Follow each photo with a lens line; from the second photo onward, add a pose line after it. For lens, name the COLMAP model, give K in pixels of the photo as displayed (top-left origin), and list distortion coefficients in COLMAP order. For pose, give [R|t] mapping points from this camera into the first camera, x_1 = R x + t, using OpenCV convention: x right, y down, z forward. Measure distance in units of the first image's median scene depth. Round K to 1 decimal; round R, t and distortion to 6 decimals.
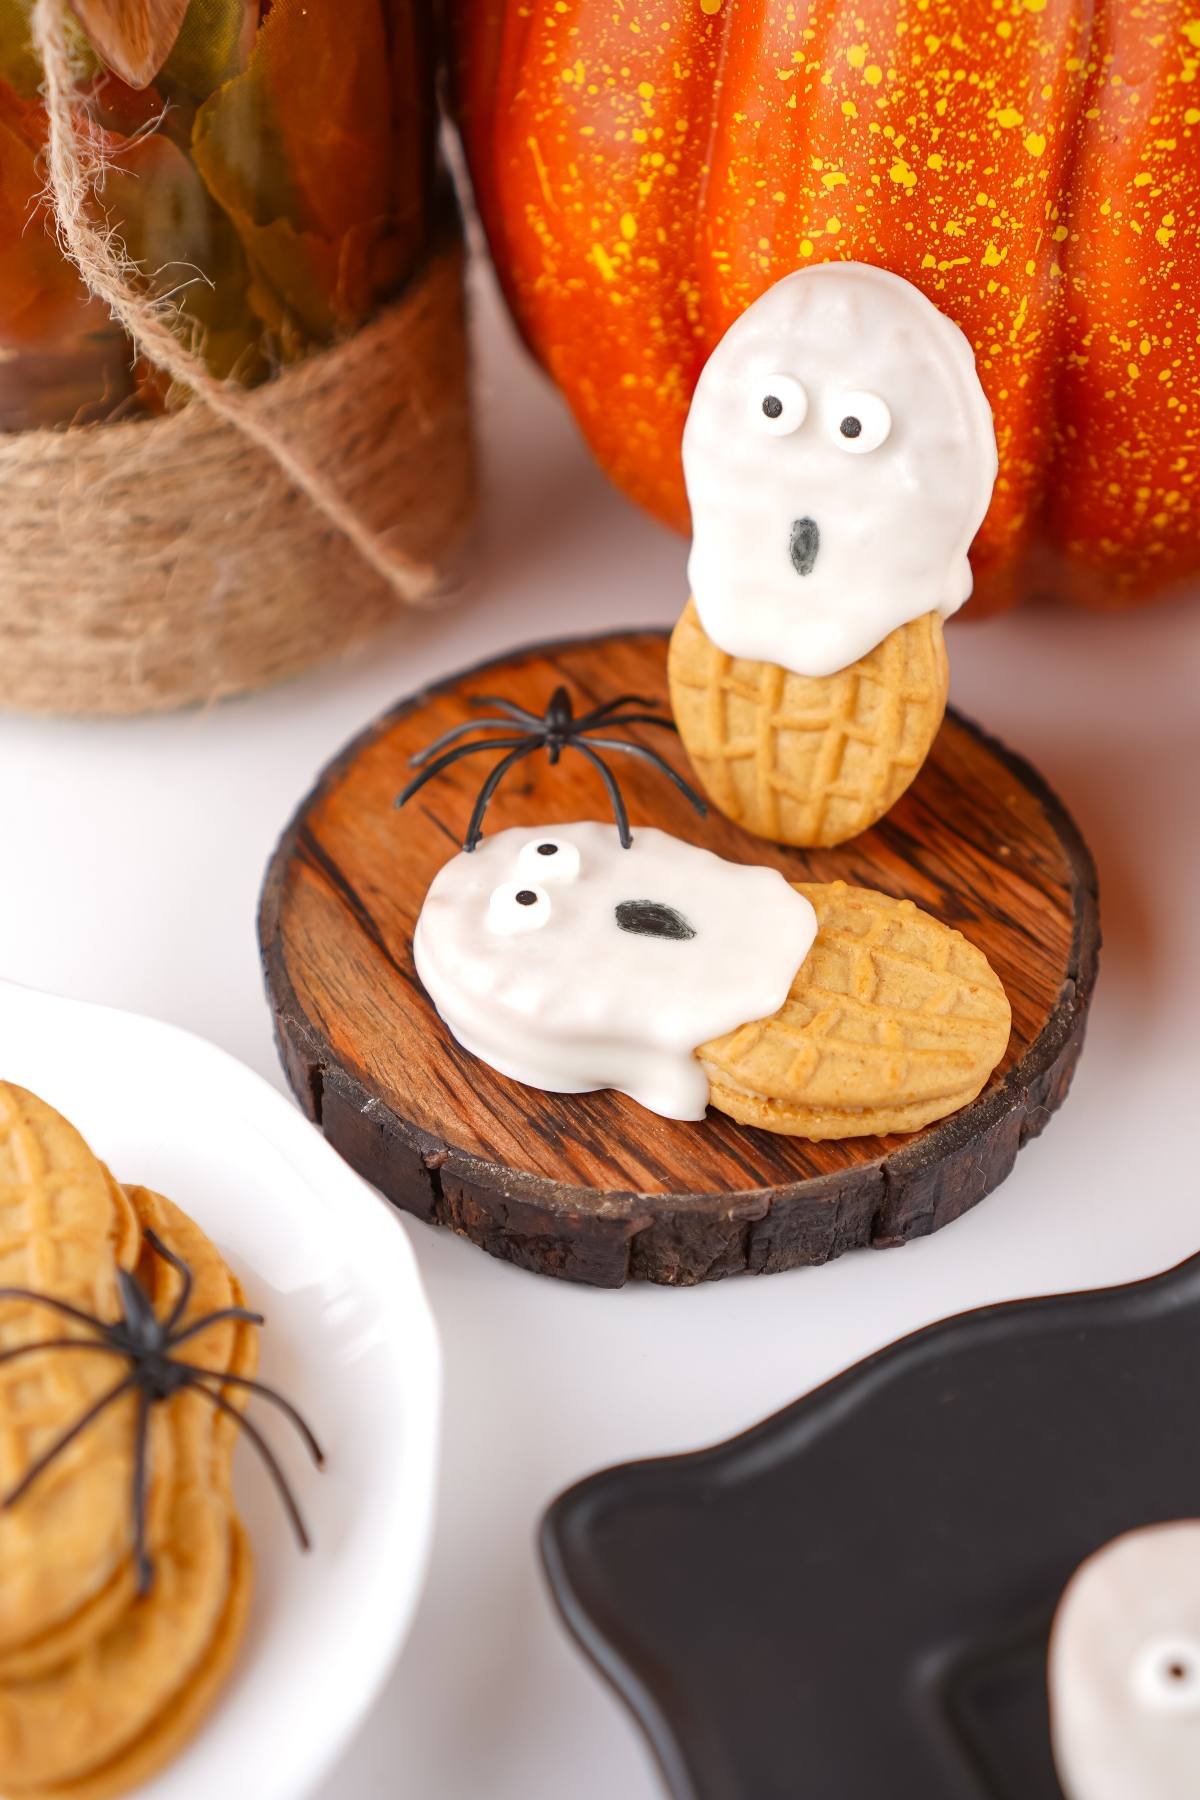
lens RADIAL K [[2879.5, 0, 558.6], [0, 2879.5, 892.1], [0, 0, 1]] dist [0.226927, -0.370096]
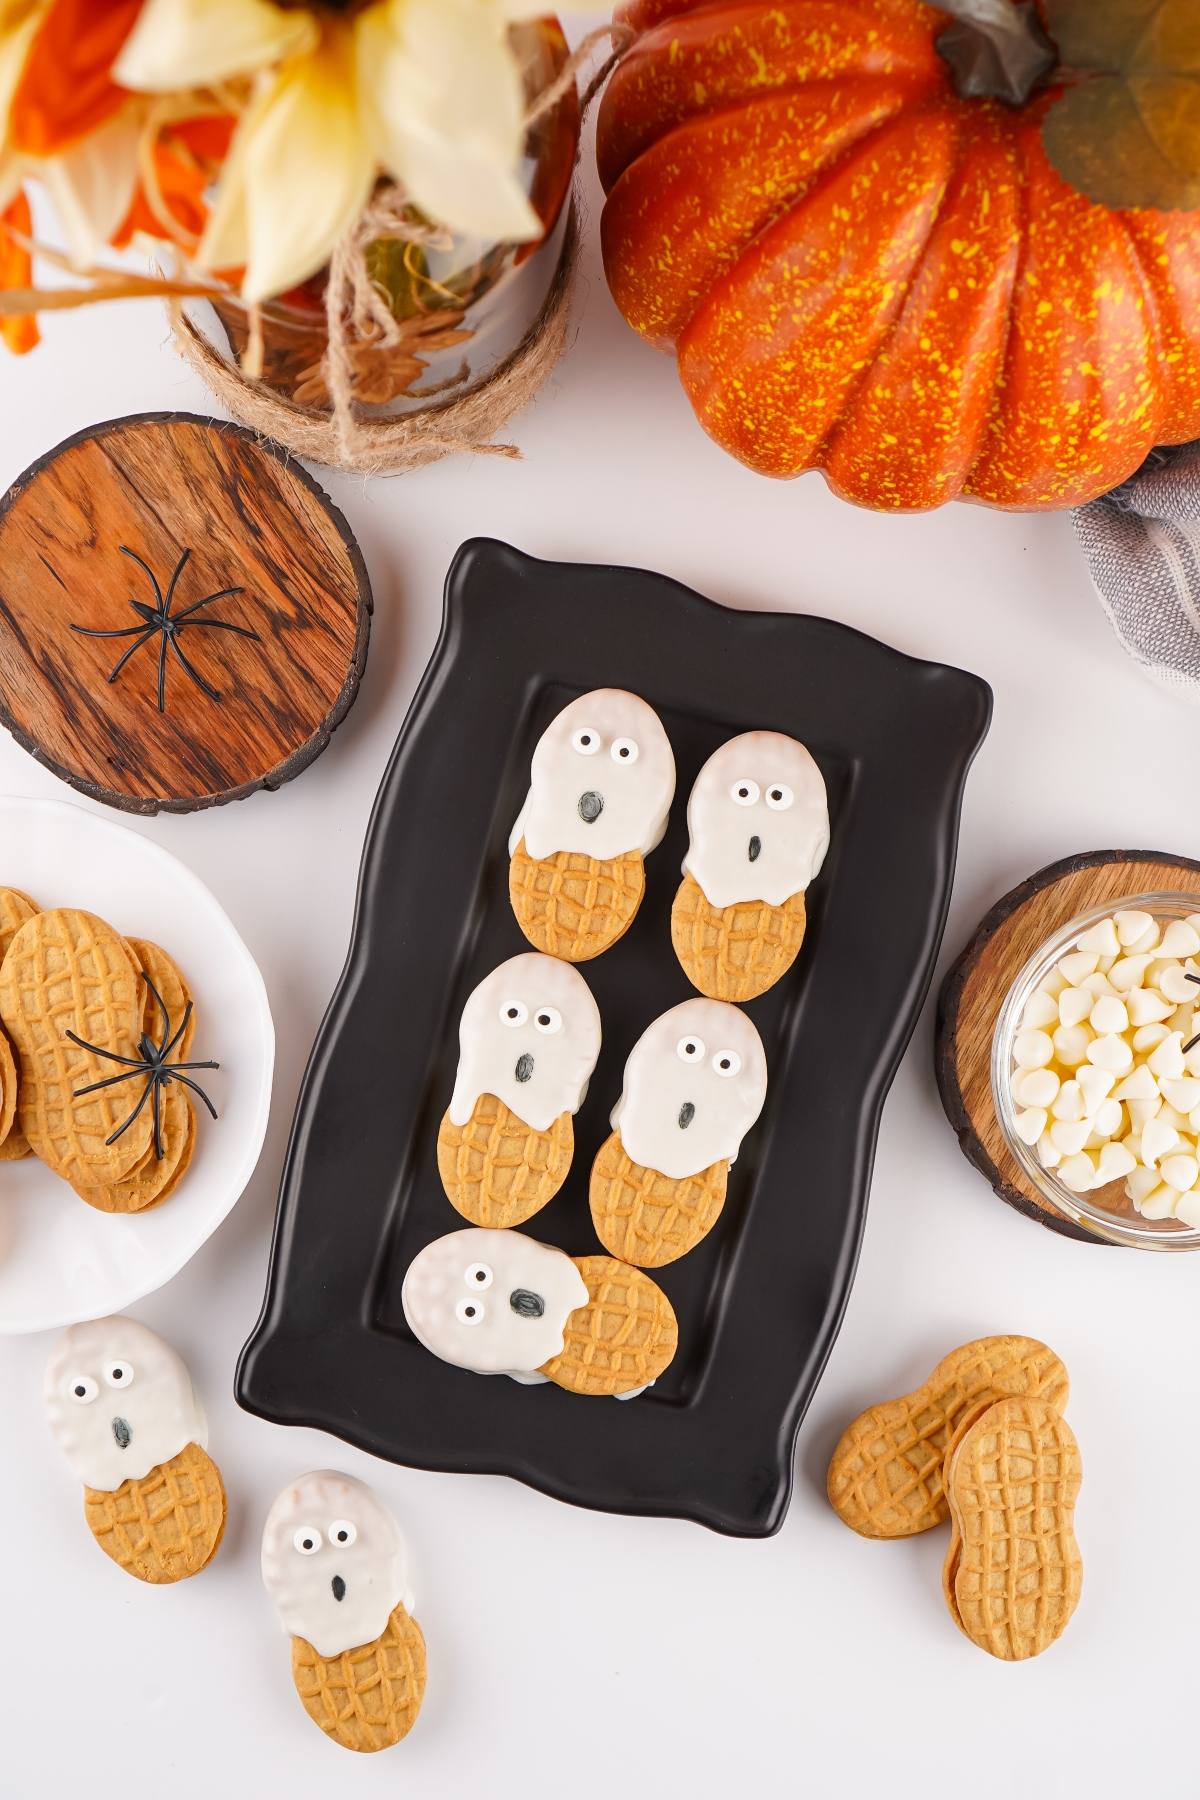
lens RADIAL K [[2879.5, 0, 558.6], [0, 2879.5, 892.1], [0, 0, 1]] dist [0.226927, -0.370096]
pose [[0.959347, 0.281083, 0.025409, 0.027673], [-0.221483, 0.694002, 0.685059, -1.331311], [0.174925, -0.662837, 0.728044, -0.708248]]
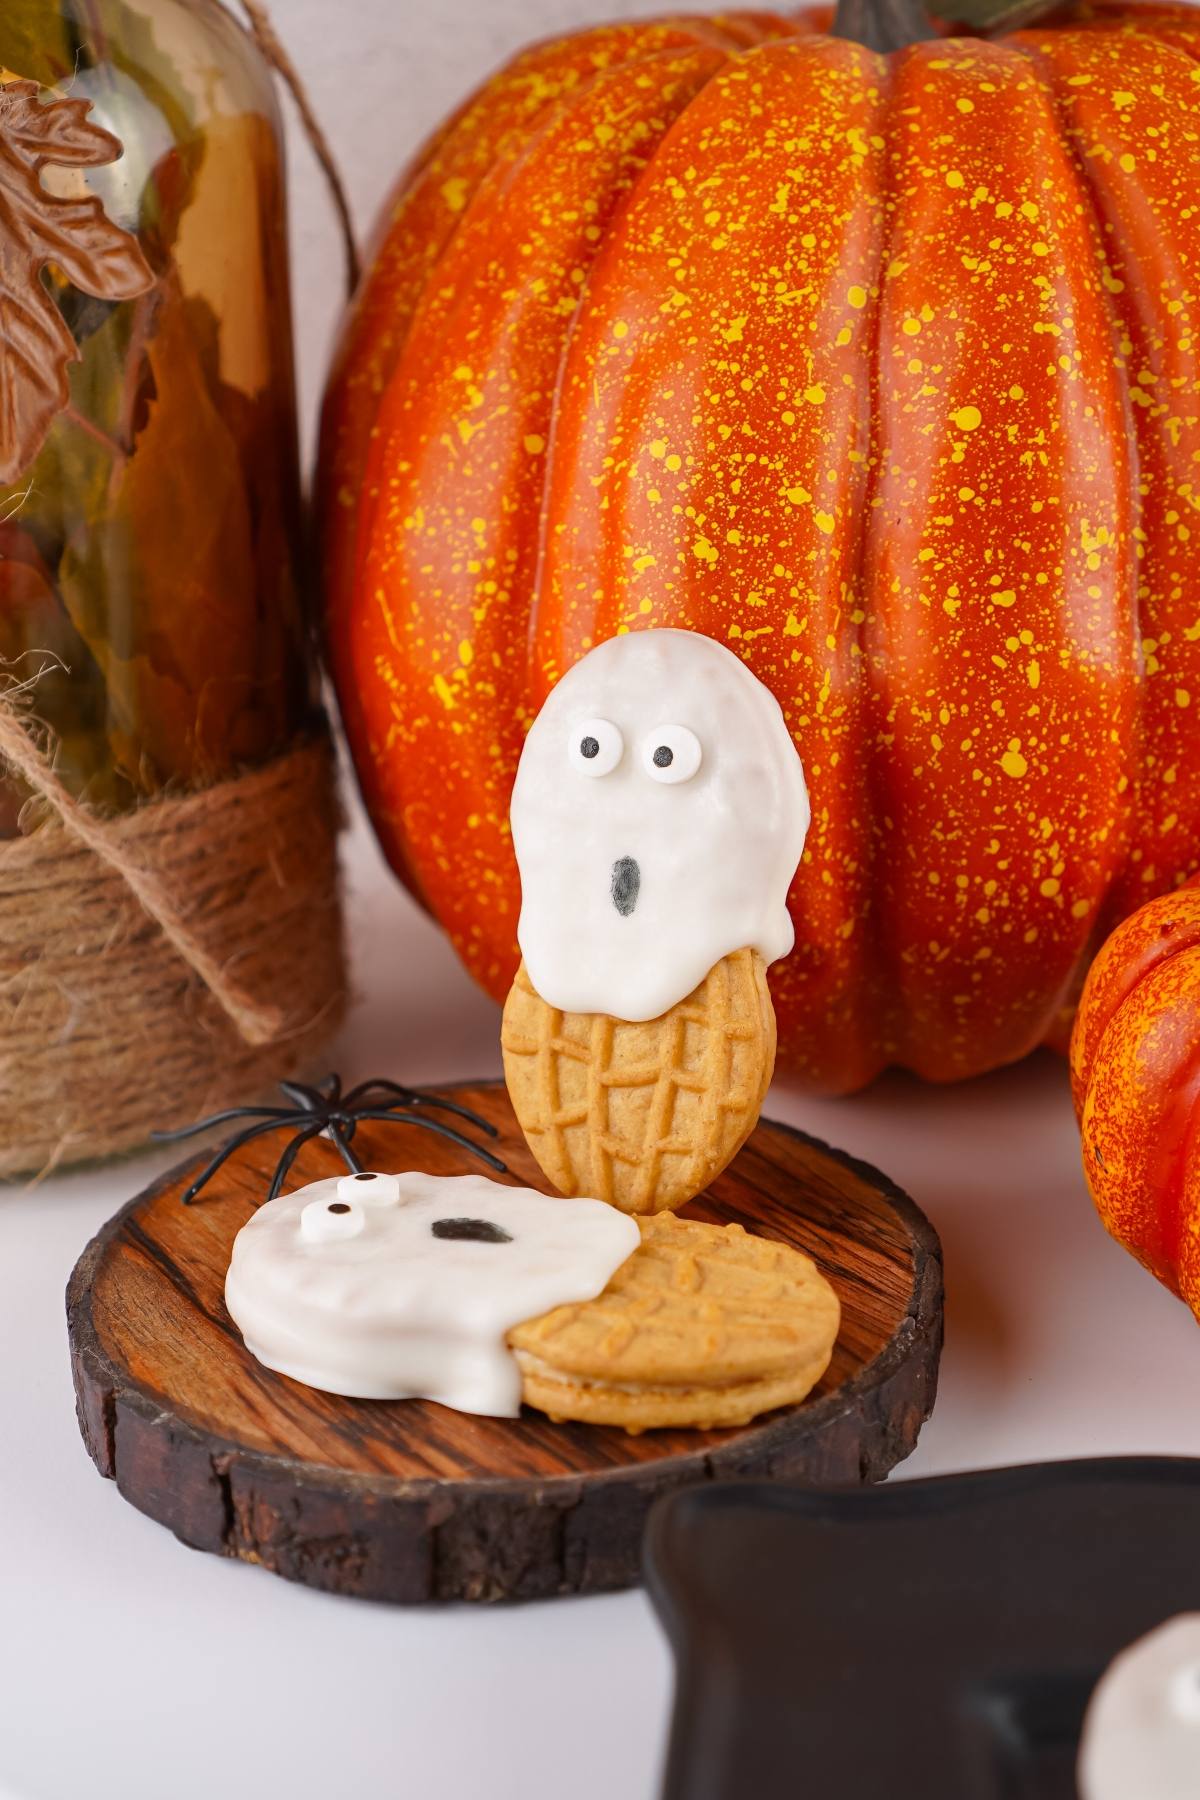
lens RADIAL K [[2879.5, 0, 558.6], [0, 2879.5, 892.1], [0, 0, 1]] dist [0.226927, -0.370096]
pose [[0.999965, -0.001912, -0.008183, 0.068701], [-0.001572, 0.913991, -0.405733, 0.290622], [0.008255, 0.405731, 0.913955, 0.069266]]
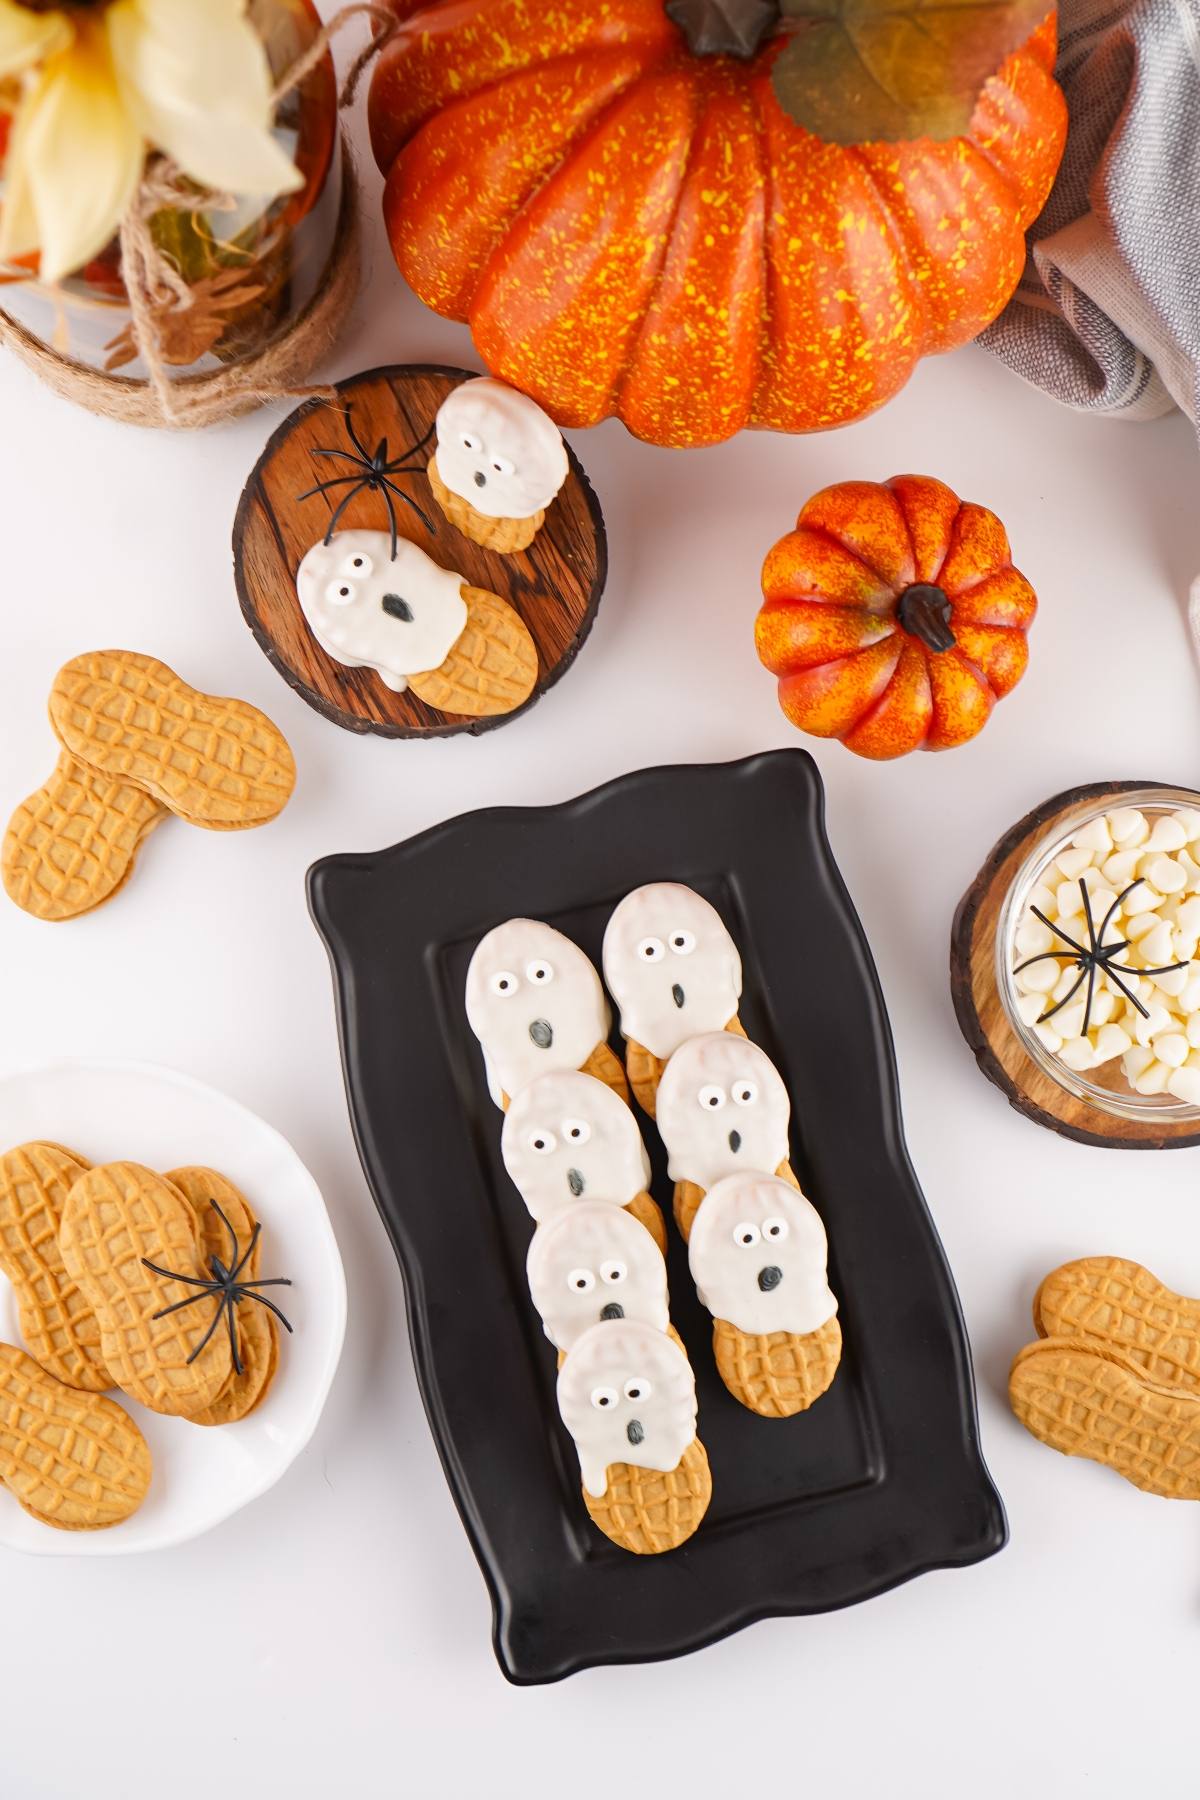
lens RADIAL K [[2879.5, 0, 558.6], [0, 2879.5, 892.1], [0, 0, 1]] dist [0.226927, -0.370096]
pose [[0.985391, 0.162004, 0.052524, 0.074009], [-0.152838, 0.705167, 0.692373, -1.428391], [0.075129, -0.690286, 0.719626, -0.809244]]
